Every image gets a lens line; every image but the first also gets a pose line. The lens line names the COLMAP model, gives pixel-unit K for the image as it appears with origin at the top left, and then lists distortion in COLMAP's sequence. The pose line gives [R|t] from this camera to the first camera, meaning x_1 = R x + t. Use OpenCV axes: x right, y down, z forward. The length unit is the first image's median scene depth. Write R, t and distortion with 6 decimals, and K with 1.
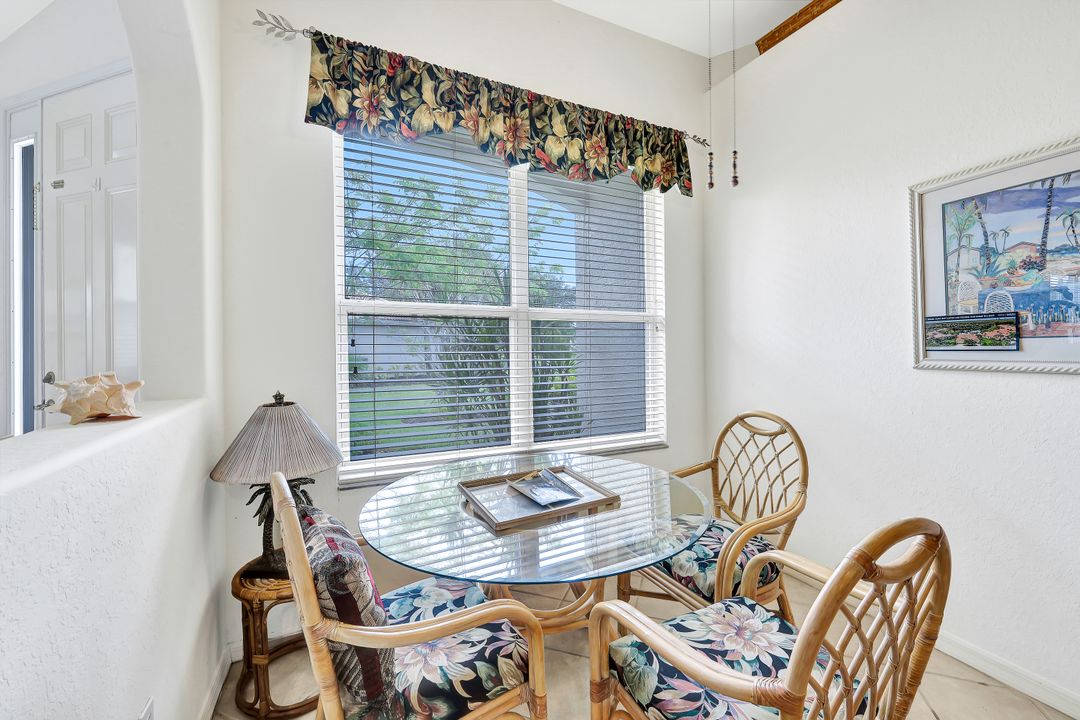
lens RADIAL K [[437.8, 0, 553.7], [0, 437.8, 336.6], [0, 0, 1]] dist [0.004012, -0.000031]
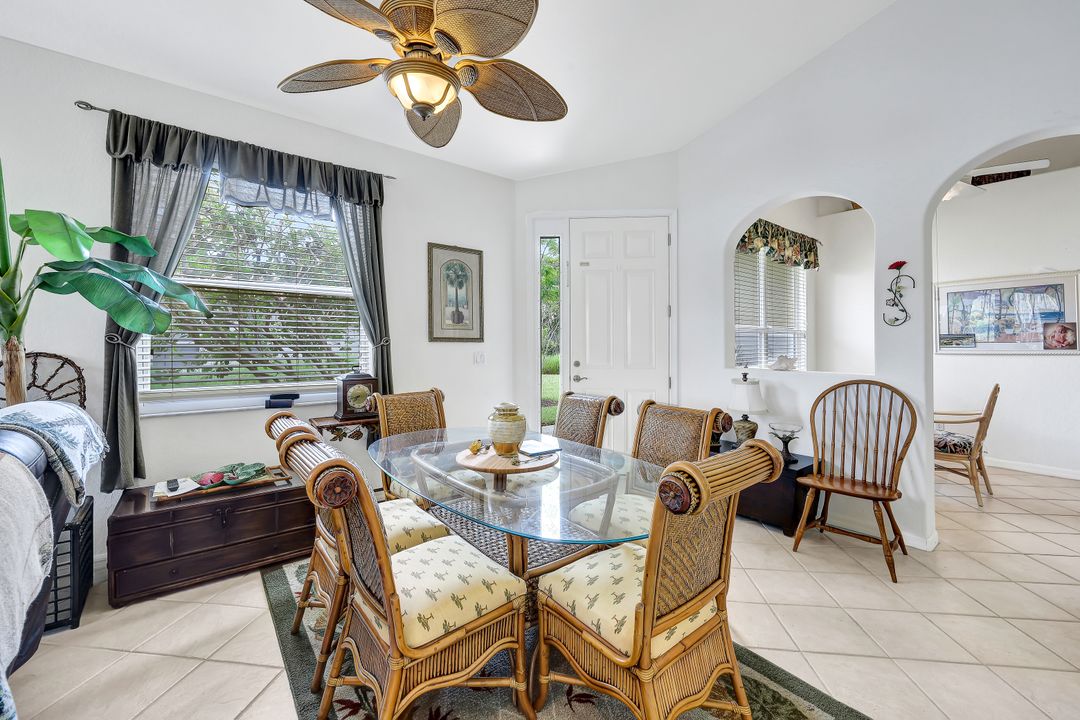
lens RADIAL K [[437.8, 0, 533.0], [0, 437.8, 339.6], [0, 0, 1]] dist [0.004012, -0.000031]
pose [[0.974958, 0.006535, 0.222294, -2.285300], [-0.007623, 0.999963, 0.004036, -0.006286], [-0.222259, -0.005630, 0.974971, -1.112329]]
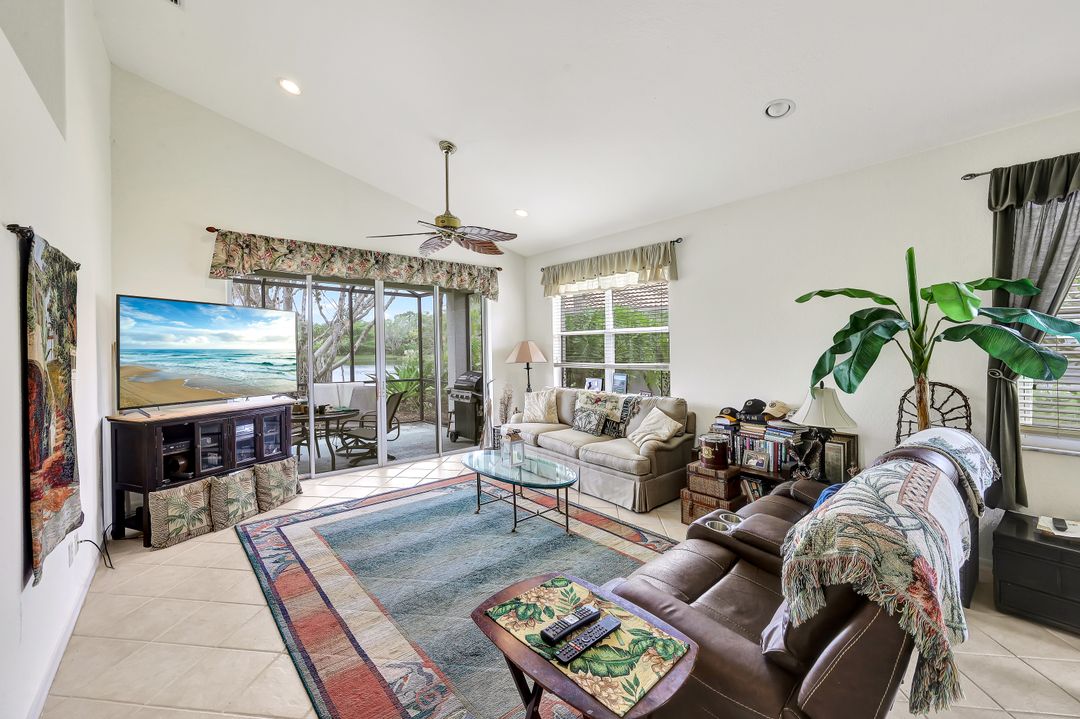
lens RADIAL K [[437.8, 0, 540.8], [0, 437.8, 349.3], [0, 0, 1]] dist [0.004012, -0.000031]
pose [[0.241357, 0.005790, -0.970419, -2.135893], [0.009557, 0.999920, 0.008343, -0.112265], [0.970389, -0.011288, 0.241282, -1.422746]]
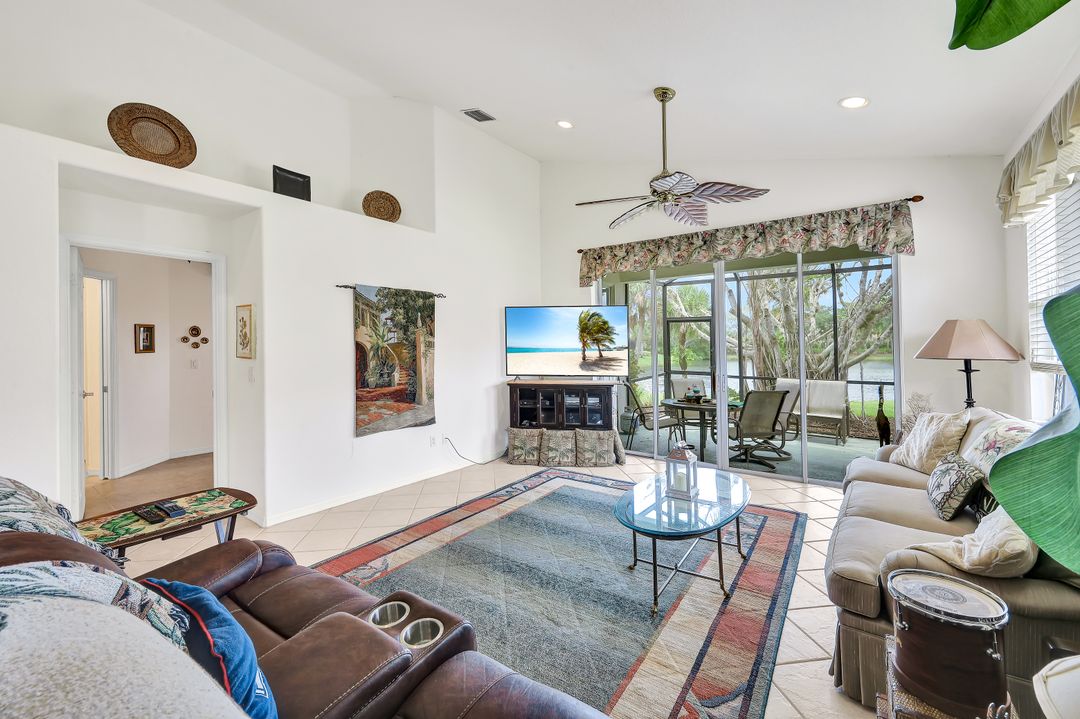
lens RADIAL K [[437.8, 0, 533.5], [0, 437.8, 351.3], [0, 0, 1]] dist [0.004012, -0.000031]
pose [[-0.884061, 0.011781, -0.467224, -3.129879], [0.010205, 0.999930, 0.005904, -0.040978], [0.467261, 0.000452, -0.884119, 0.208853]]
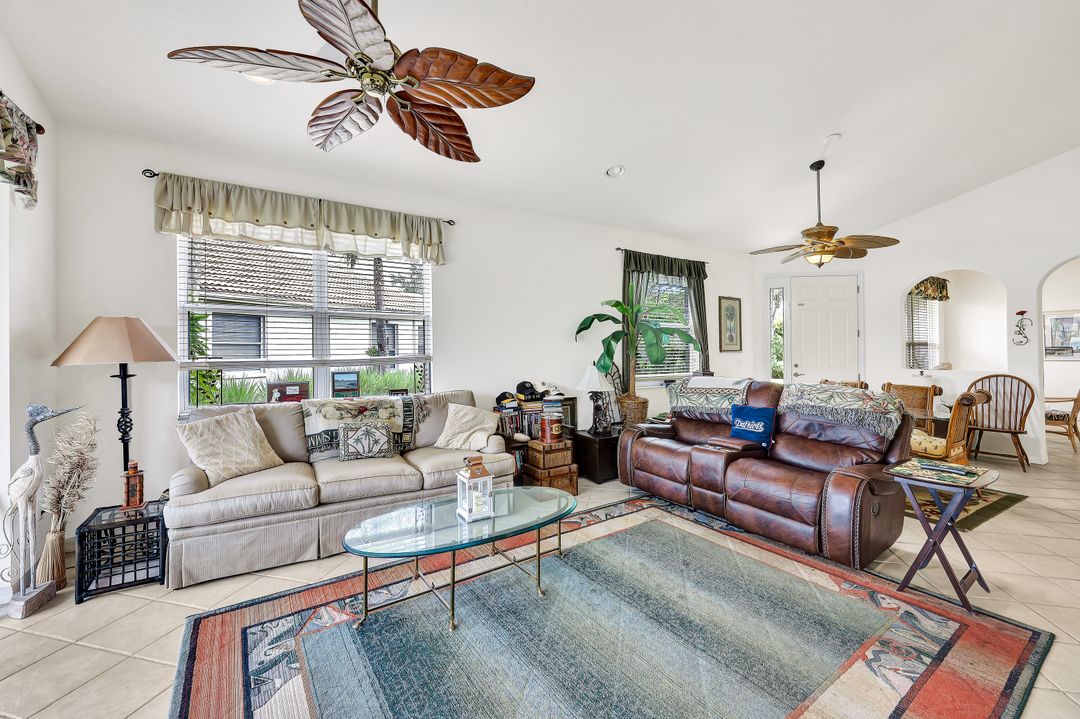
lens RADIAL K [[437.8, 0, 530.9], [0, 437.8, 339.1], [0, 0, 1]] dist [0.004012, -0.000031]
pose [[0.993500, 0.006851, 0.113629, -4.403452], [-0.006317, 0.999967, -0.005062, -0.069520], [-0.113660, 0.004311, 0.993510, -2.514576]]
